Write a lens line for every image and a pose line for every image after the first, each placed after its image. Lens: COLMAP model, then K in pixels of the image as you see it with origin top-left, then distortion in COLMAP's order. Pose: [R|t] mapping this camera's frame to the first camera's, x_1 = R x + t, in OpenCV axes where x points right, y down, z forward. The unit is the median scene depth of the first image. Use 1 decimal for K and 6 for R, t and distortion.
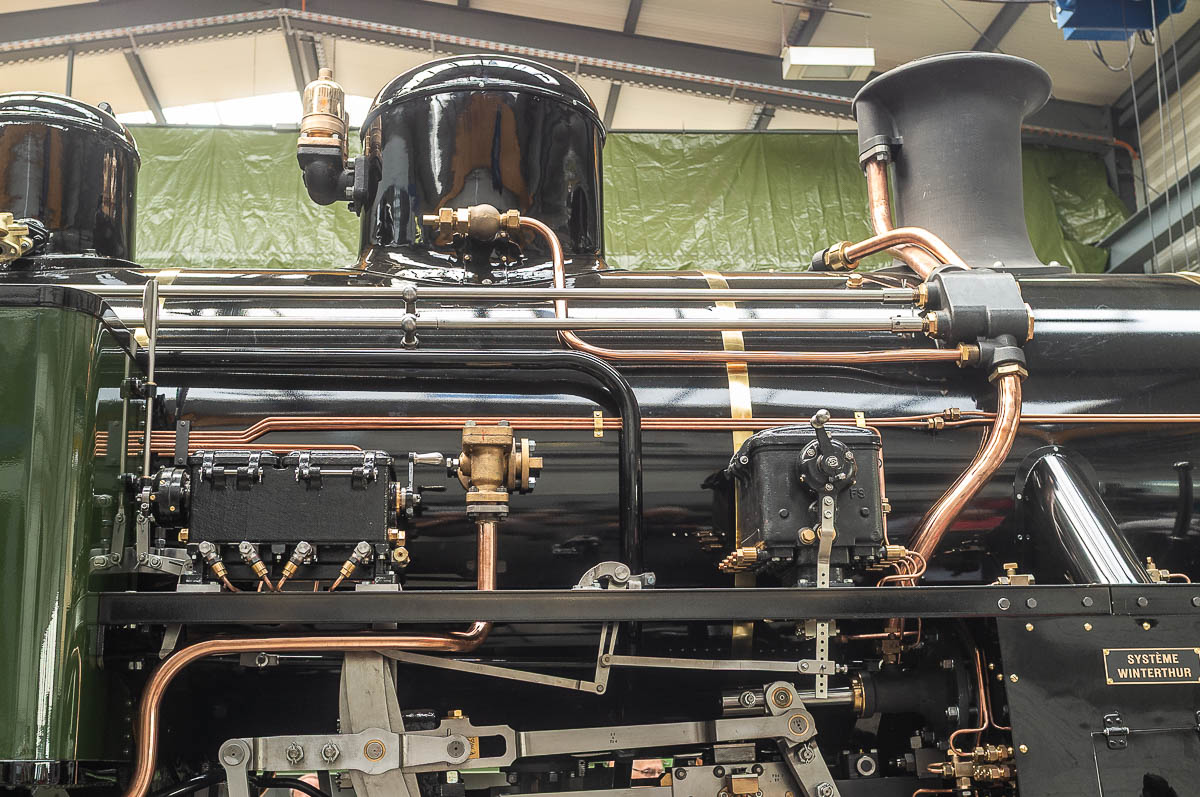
lens RADIAL K [[1581.6, 0, 600.0], [0, 1581.6, 398.5], [0, 0, 1]] dist [-0.018945, 0.042160]
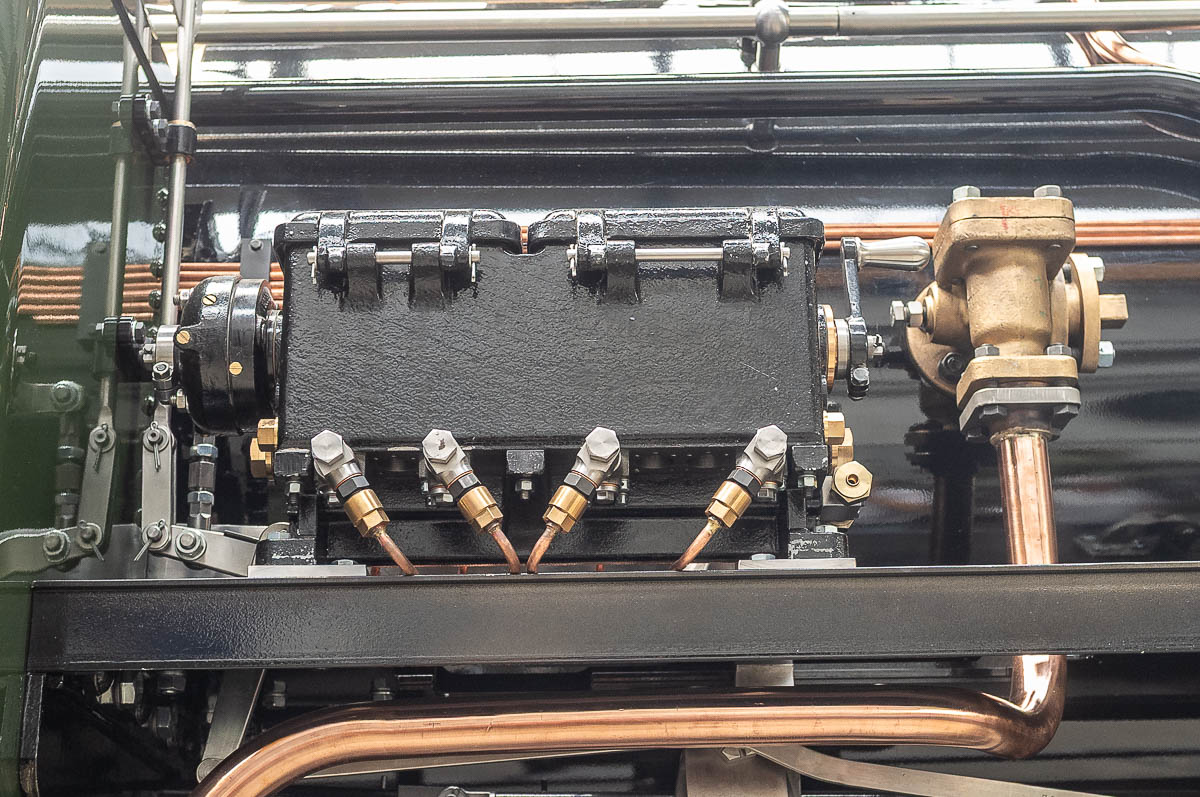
lens RADIAL K [[1828.8, 0, 600.0], [0, 1828.8, 398.5], [0, 0, 1]] dist [-0.000187, -0.012452]
pose [[0.998369, -0.023464, -0.052042, -0.163096], [0.016971, 0.992400, -0.121875, 0.131164], [0.054506, 0.120793, 0.991180, 0.580150]]
